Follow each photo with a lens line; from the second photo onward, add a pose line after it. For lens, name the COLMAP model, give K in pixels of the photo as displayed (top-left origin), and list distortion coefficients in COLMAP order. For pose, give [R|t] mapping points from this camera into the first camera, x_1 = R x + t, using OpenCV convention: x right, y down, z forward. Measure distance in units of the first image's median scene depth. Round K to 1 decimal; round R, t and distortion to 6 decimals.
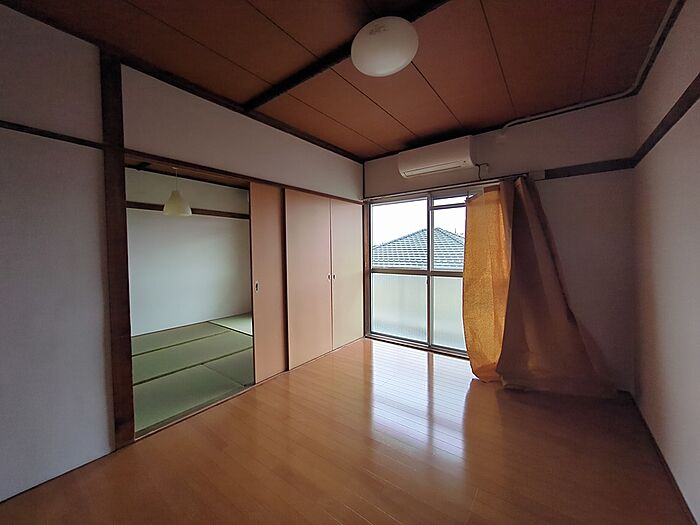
lens RADIAL K [[275.7, 0, 353.0], [0, 275.7, 257.1], [0, 0, 1]] dist [-0.003420, 0.001347]
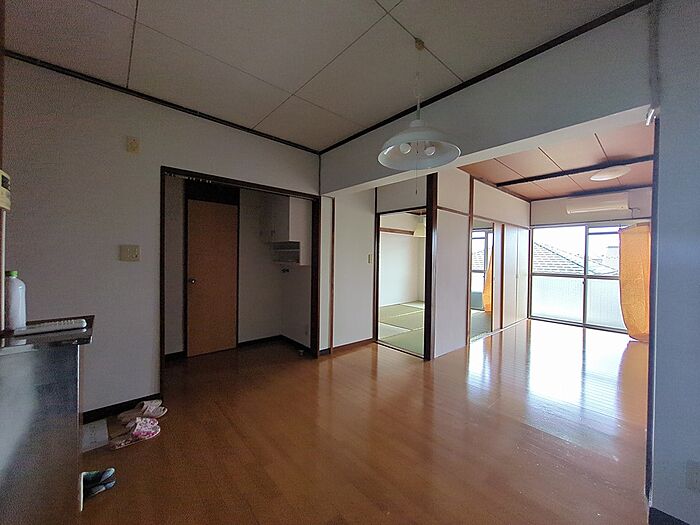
lens RADIAL K [[275.7, 0, 351.9], [0, 275.7, 260.1], [0, 0, 1]] dist [-0.003420, 0.001347]
pose [[0.979115, 0.025773, -0.201669, -0.714285], [-0.028128, 0.999565, -0.008819, 0.016872], [0.201354, 0.014307, 0.979414, -0.780650]]
